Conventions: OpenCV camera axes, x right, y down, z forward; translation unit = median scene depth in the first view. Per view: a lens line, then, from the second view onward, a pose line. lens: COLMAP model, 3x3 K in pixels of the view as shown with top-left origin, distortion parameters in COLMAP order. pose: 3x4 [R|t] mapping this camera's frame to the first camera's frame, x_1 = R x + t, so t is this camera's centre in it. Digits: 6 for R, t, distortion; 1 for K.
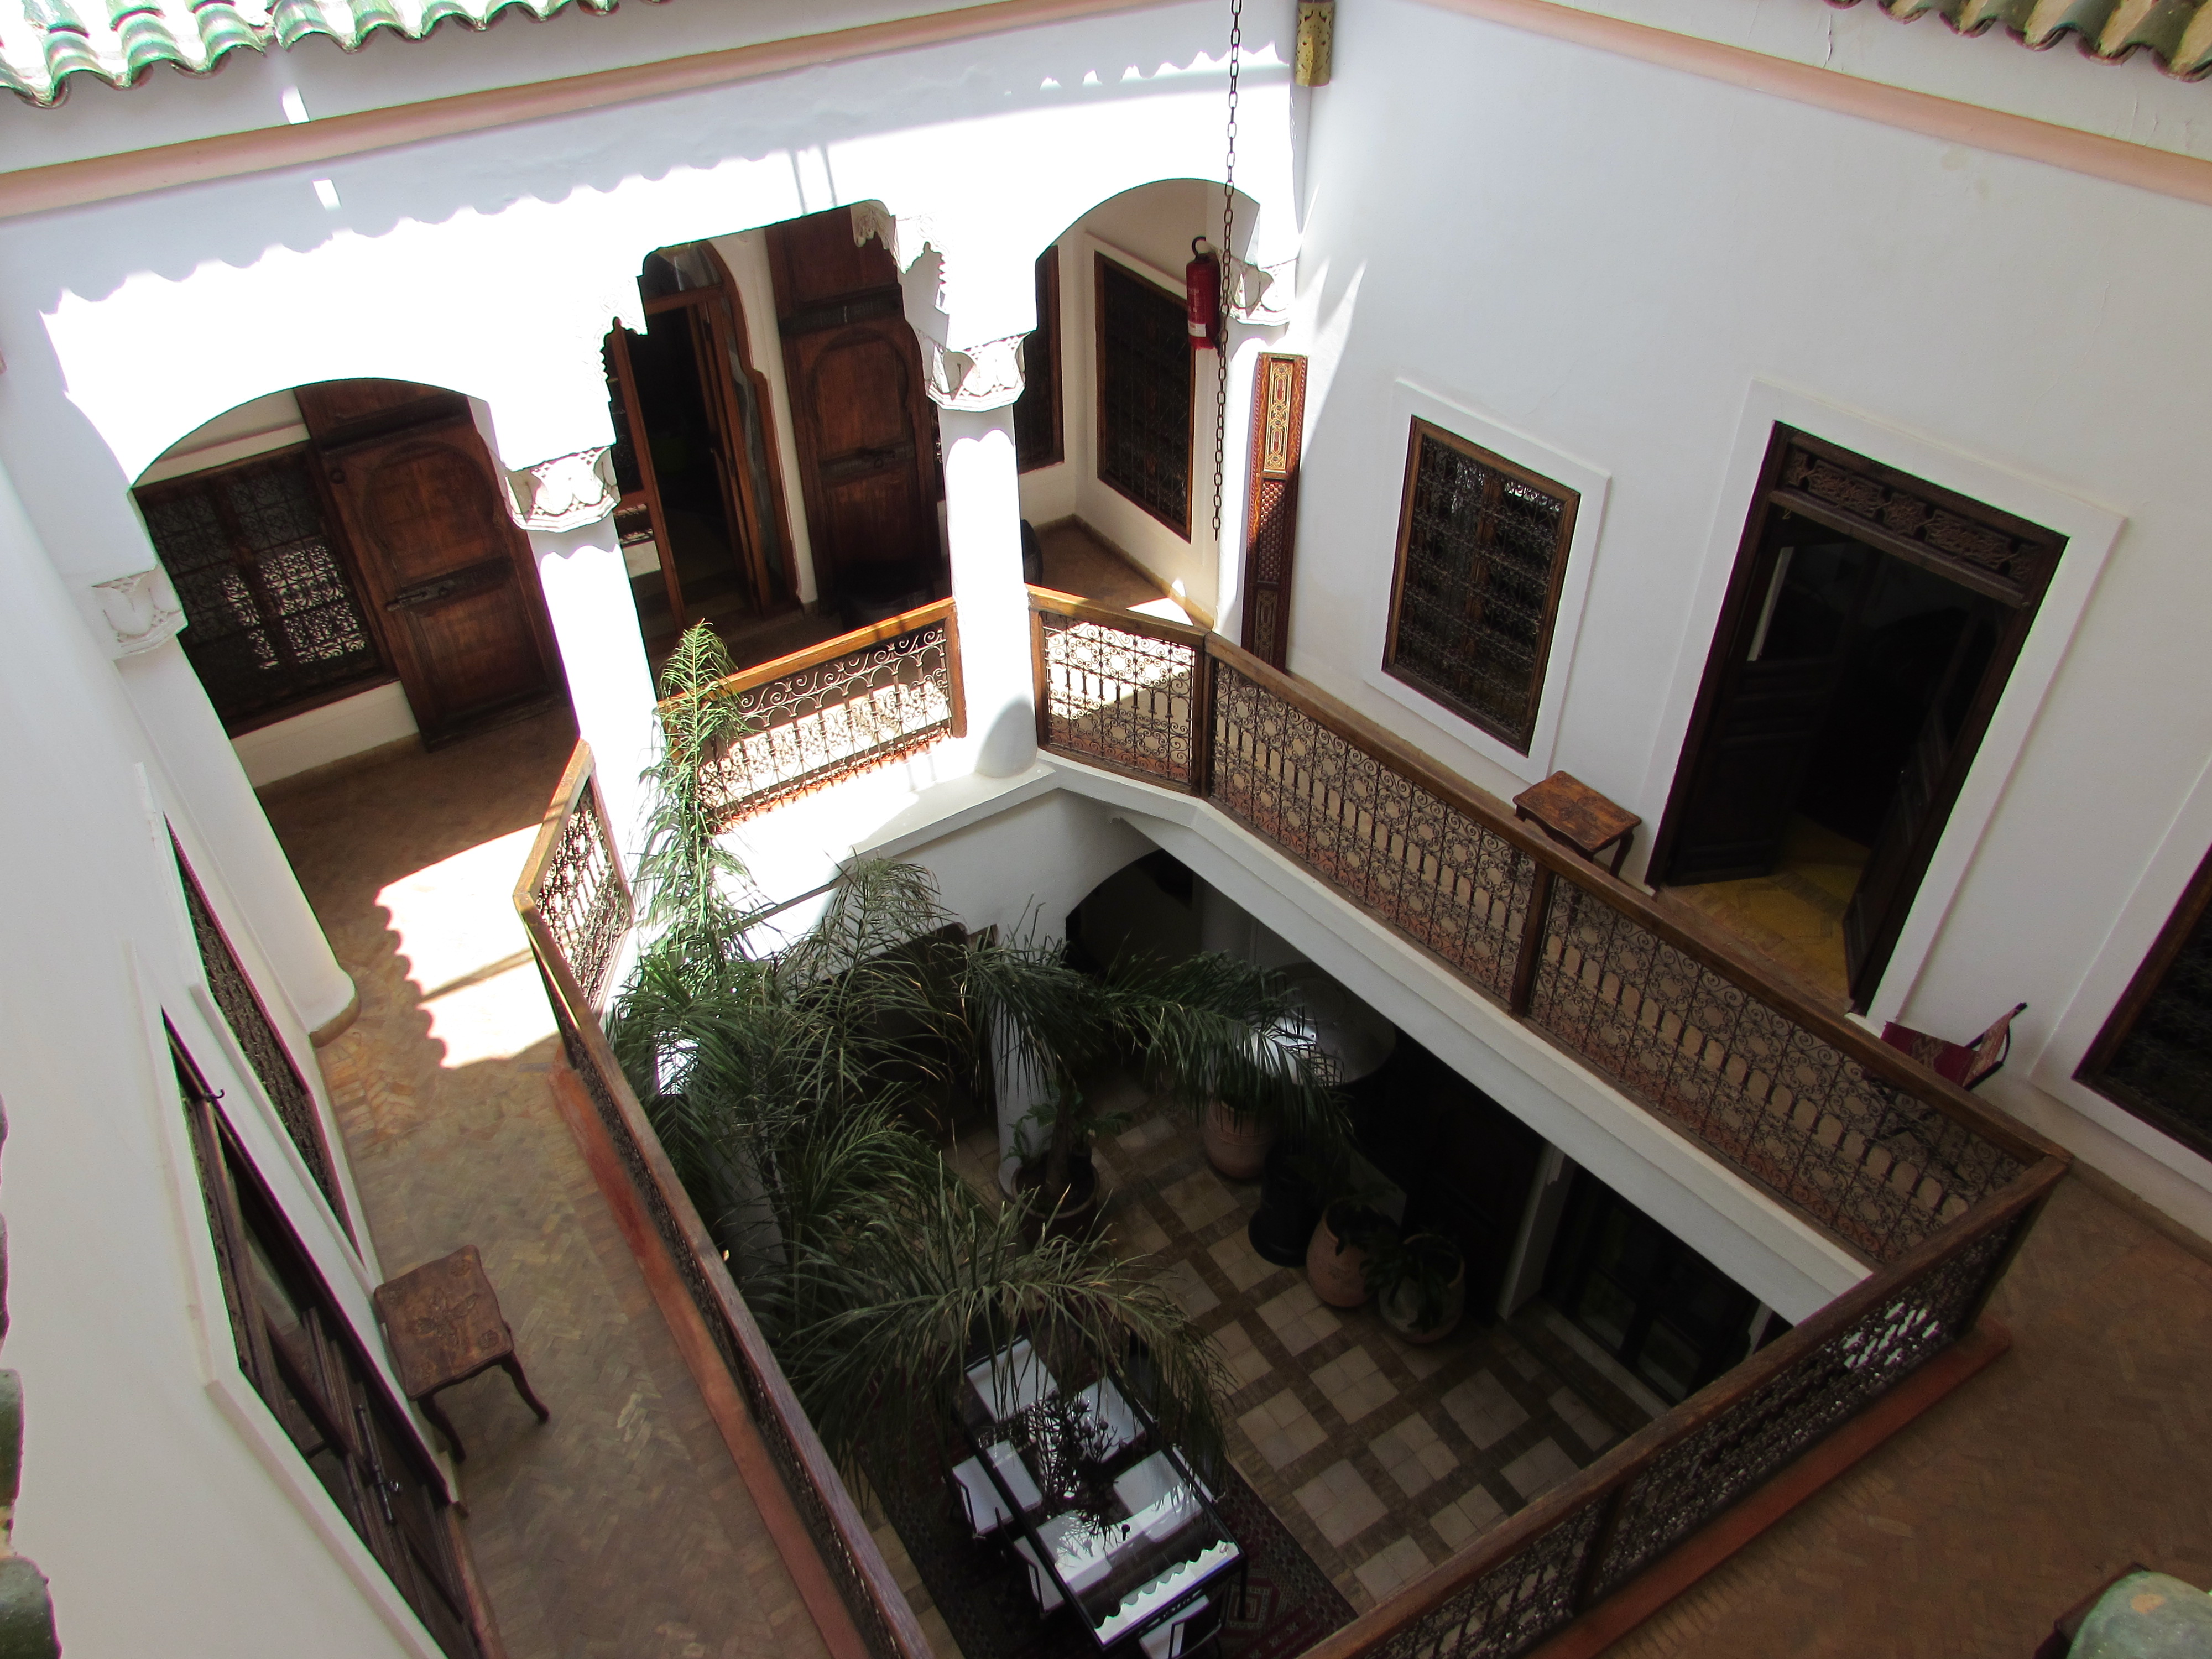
lens RADIAL K [[1556.7, 0, 1110.4], [0, 1556.7, 827.6], [0, 0, 1]] dist [-0.039212, 0.026560]
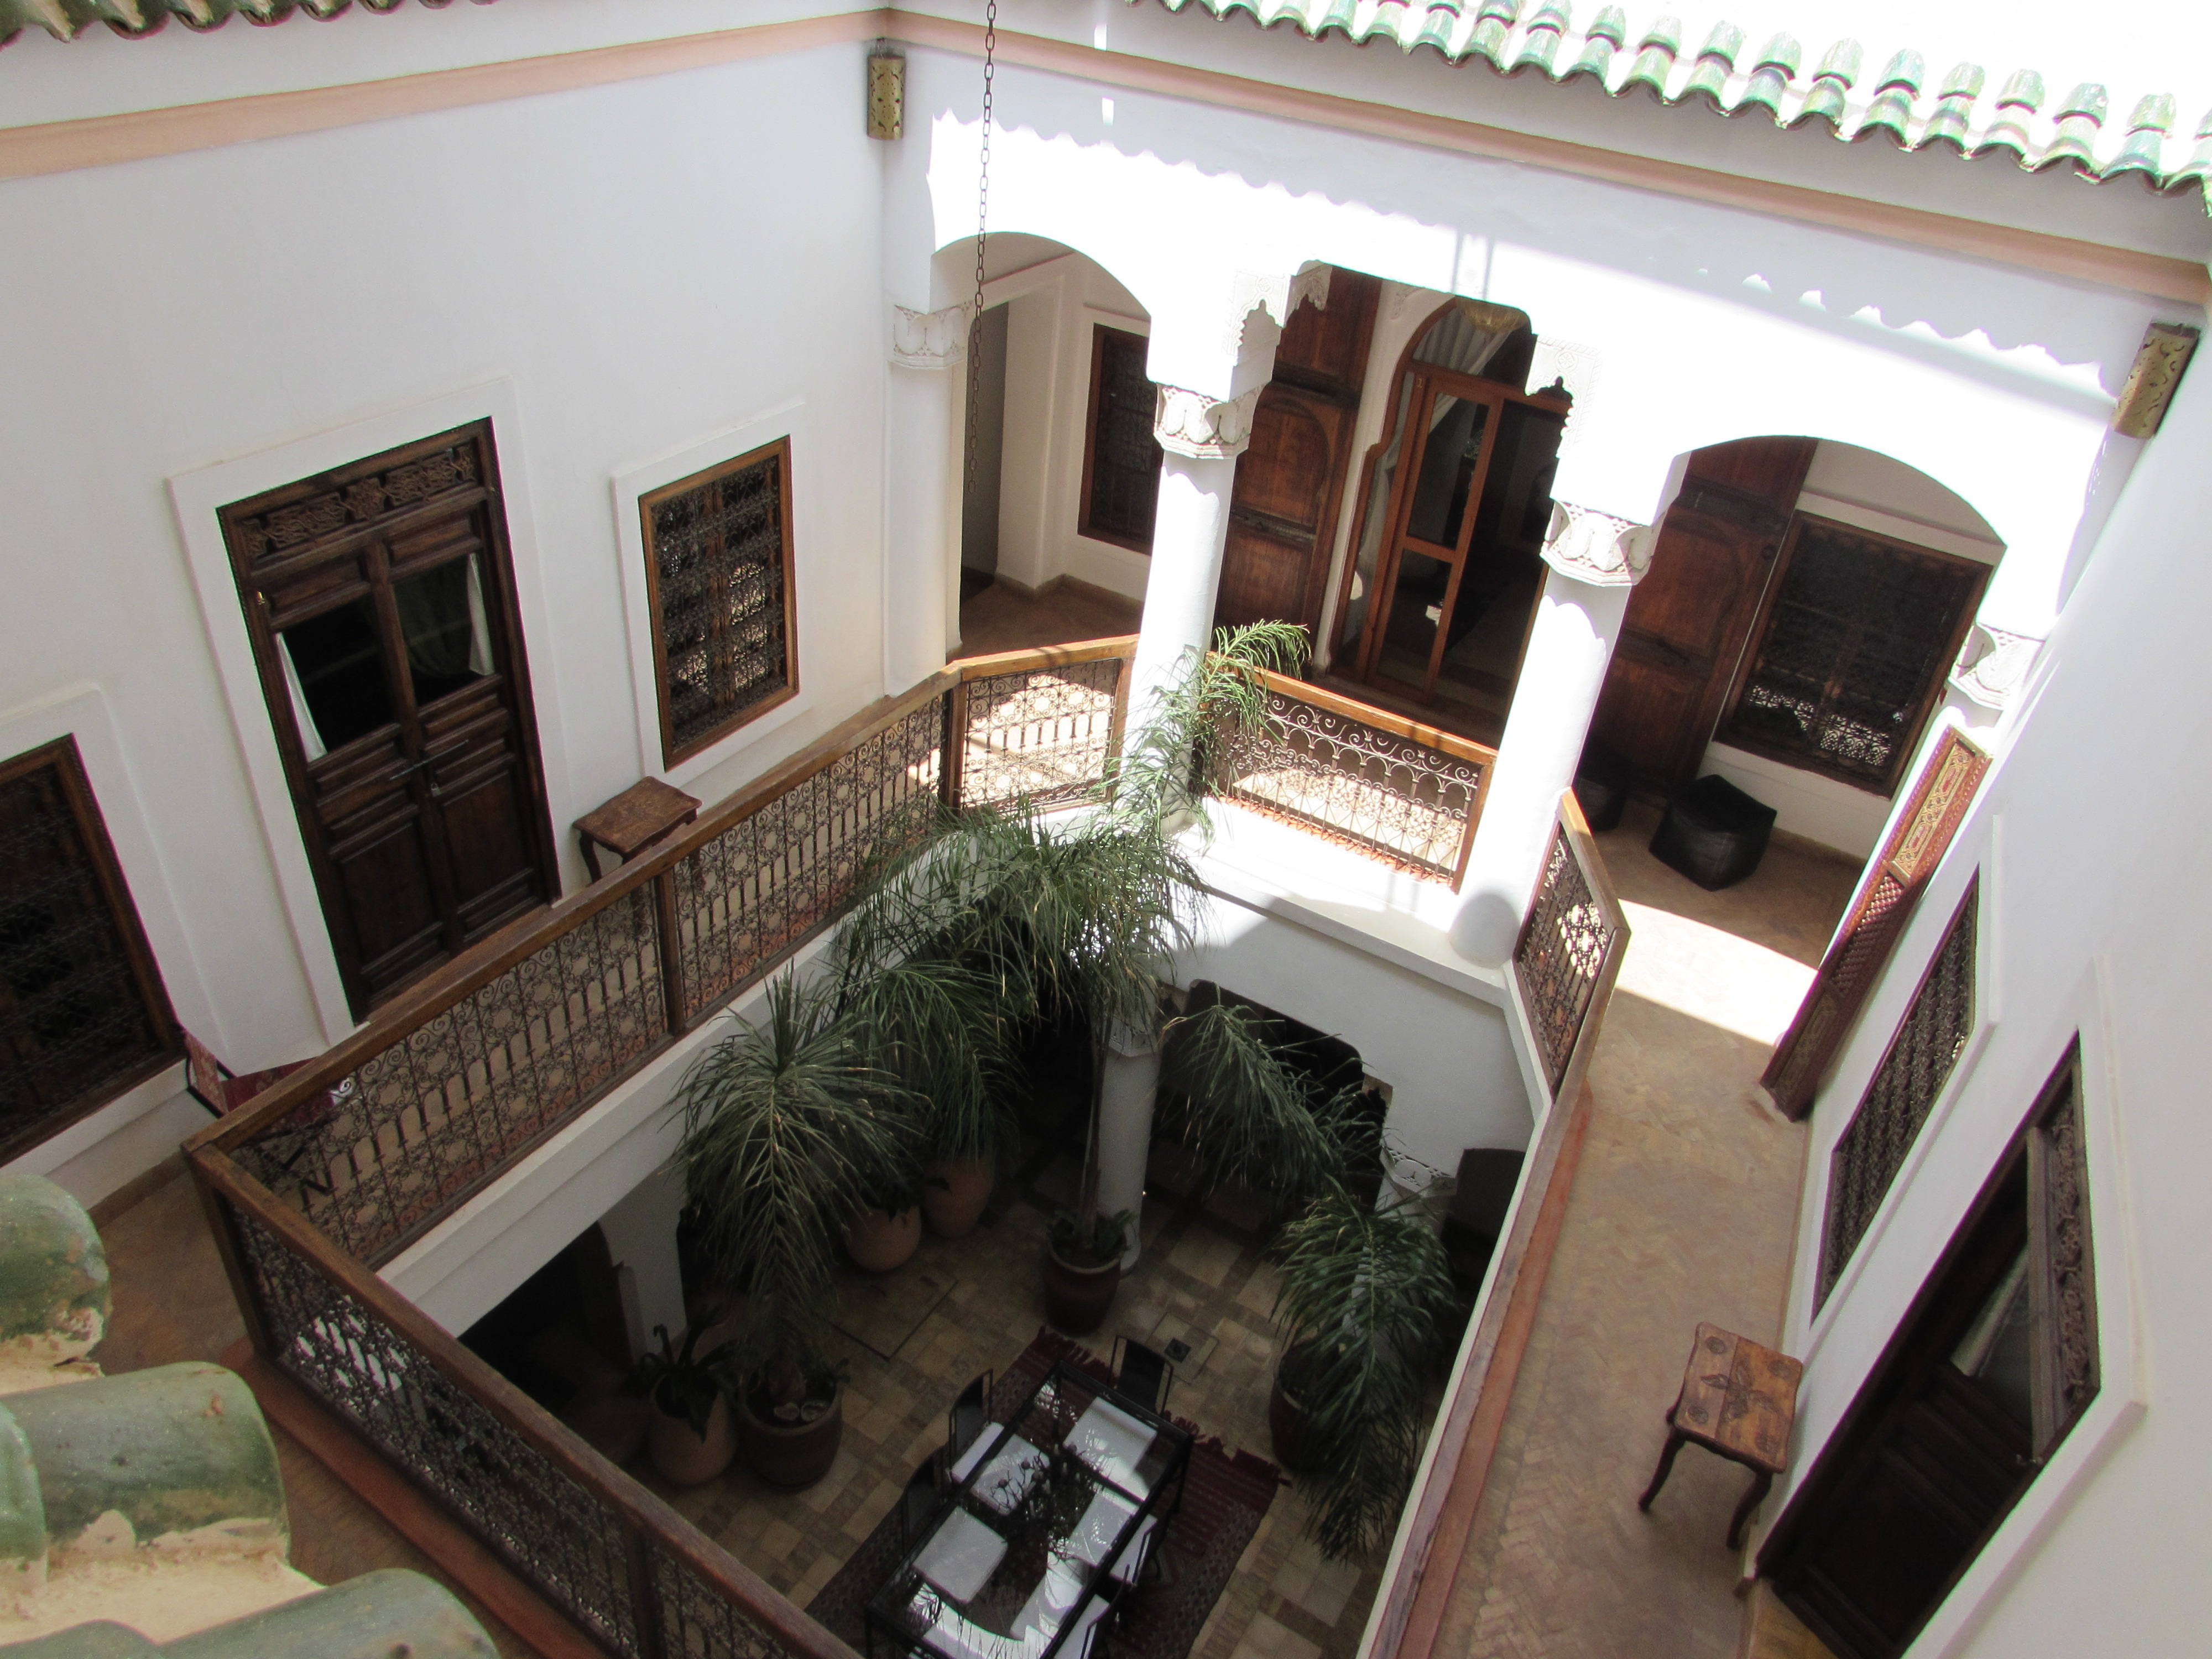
lens RADIAL K [[1569.0, 0, 1106.0], [0, 1569.0, 829.5], [0, 0, 1]] dist [-0.039697, 0.021951]
pose [[0.427690, 0.562959, -0.707219, 0.558023], [-0.650445, 0.734967, 0.191691, -0.156873], [0.627696, 0.378022, 0.680512, 0.240614]]
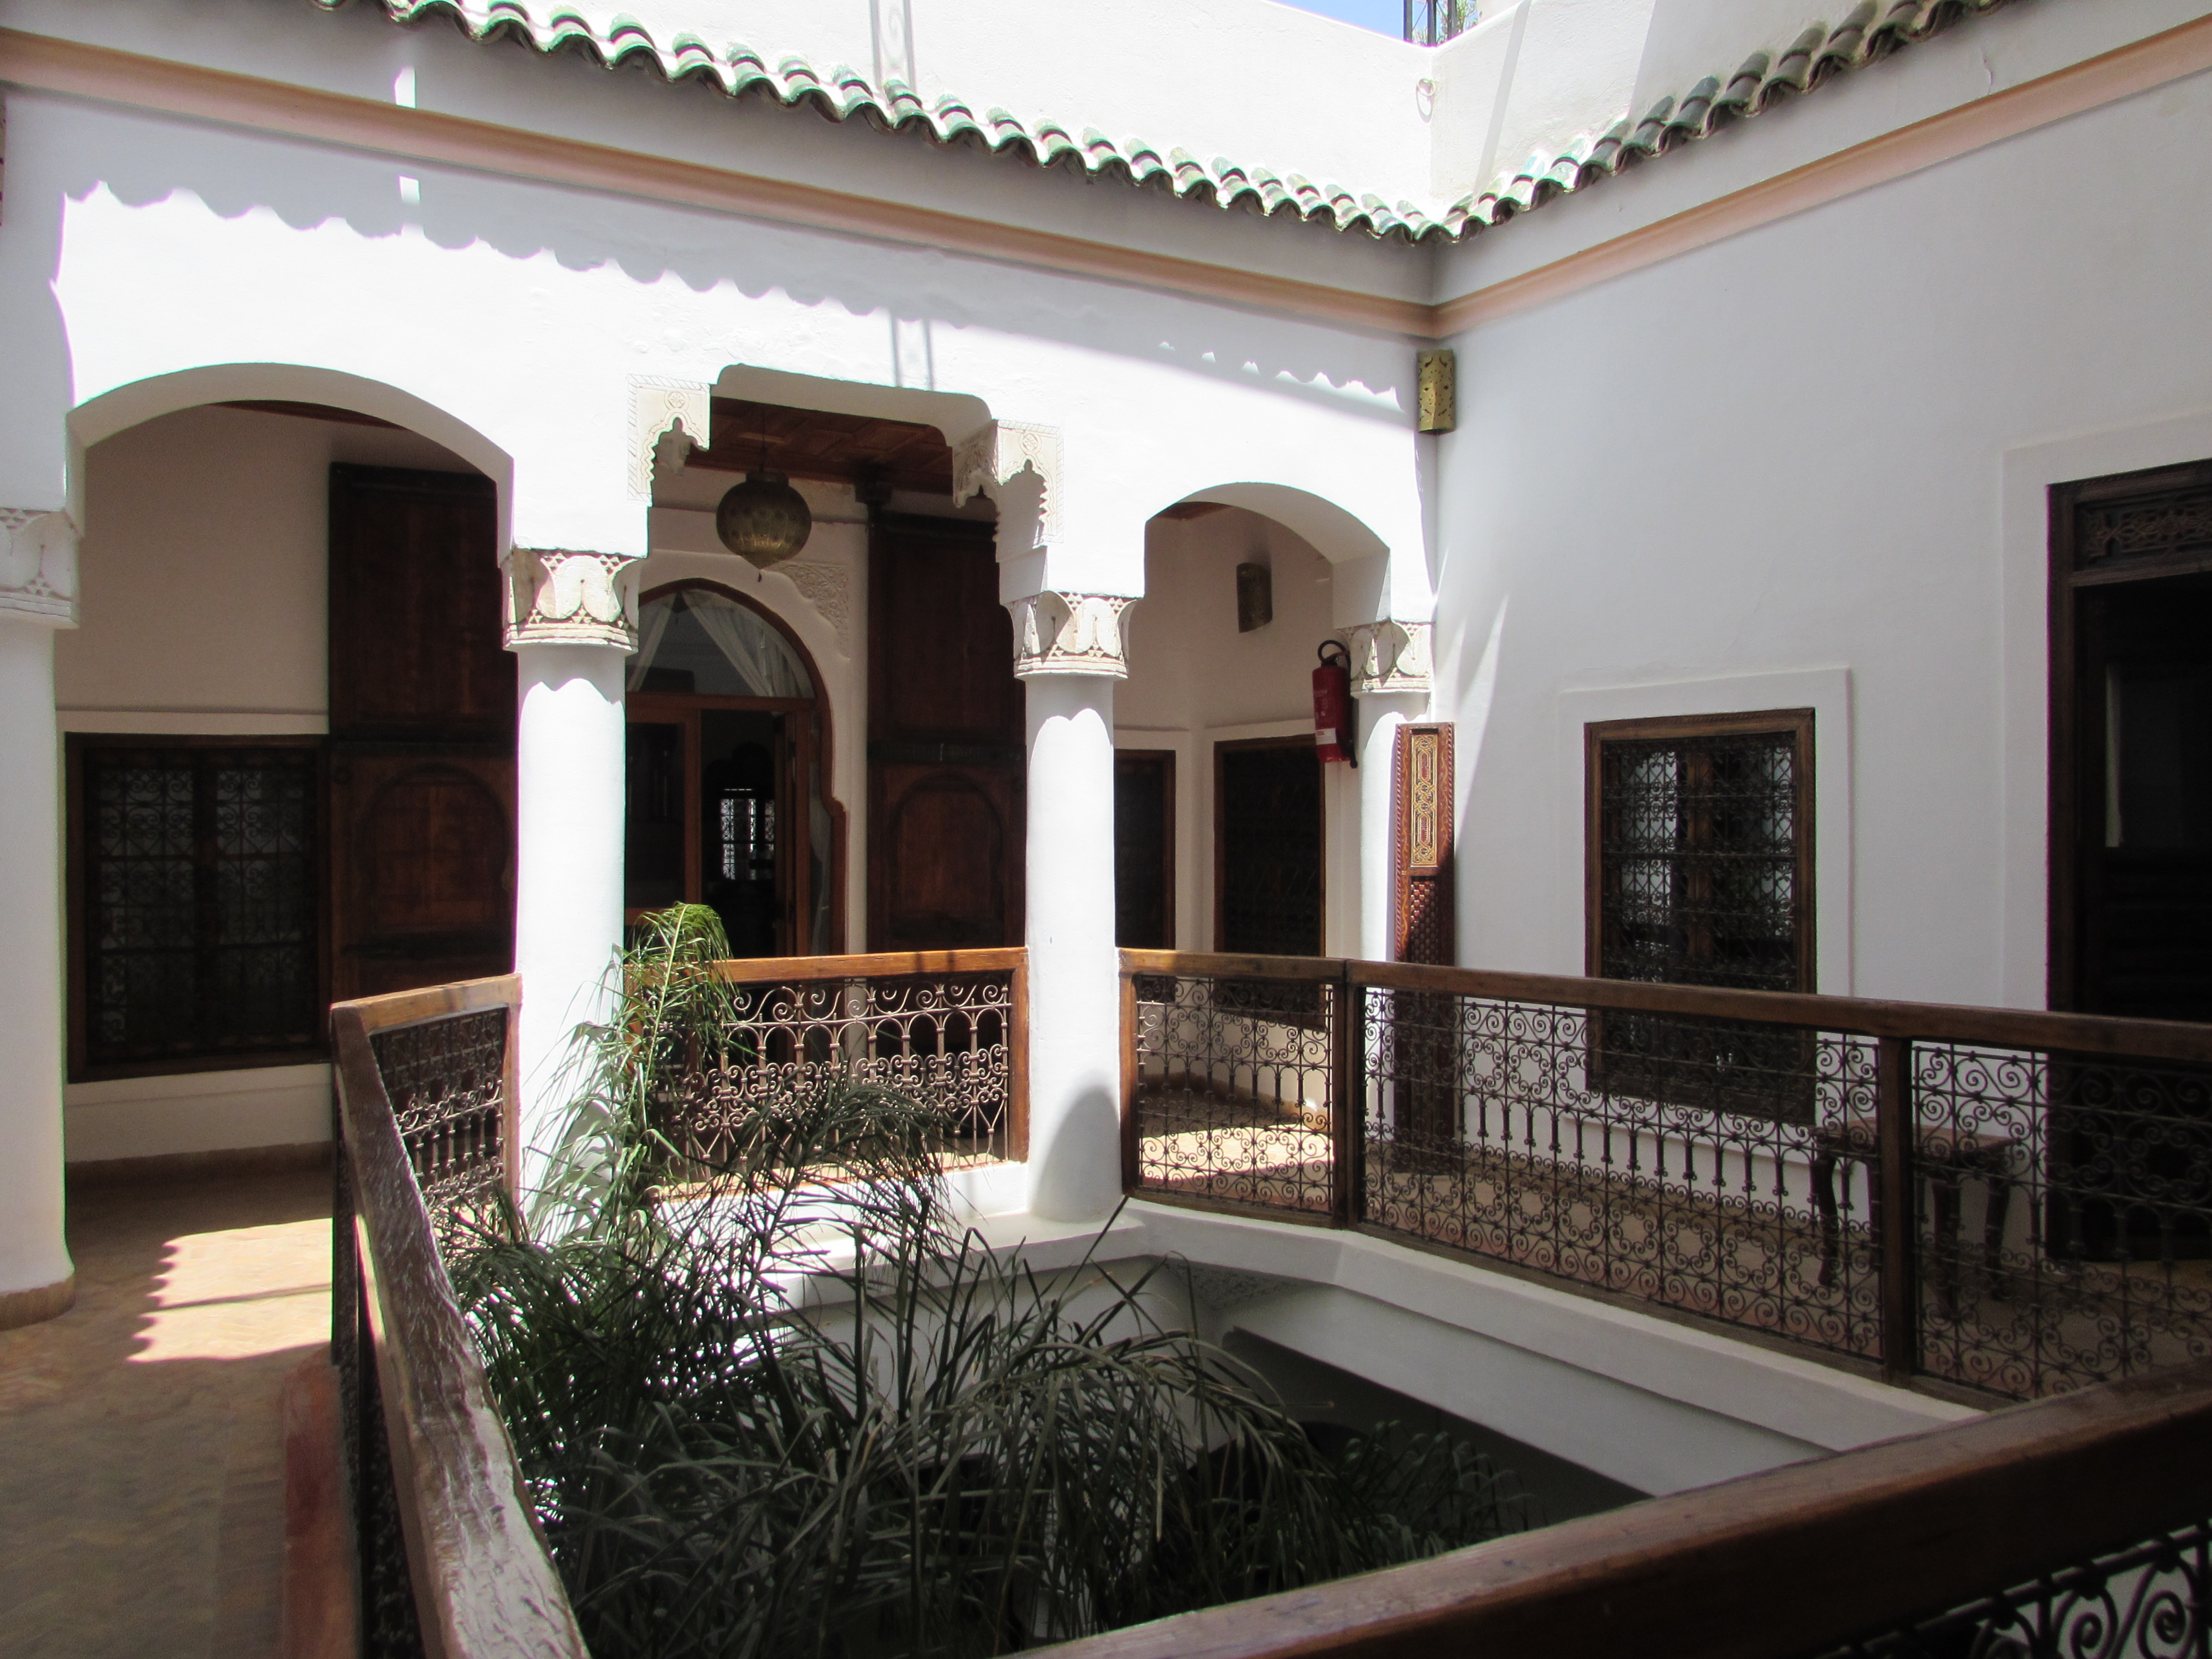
lens RADIAL K [[1556.7, 0, 1110.4], [0, 1556.7, 827.6], [0, 0, 1]] dist [-0.039212, 0.026560]
pose [[0.996087, 0.009968, -0.087815, 0.013101], [-0.064483, 0.761456, -0.645001, 0.354520], [0.060438, 0.648140, 0.759120, 0.400681]]
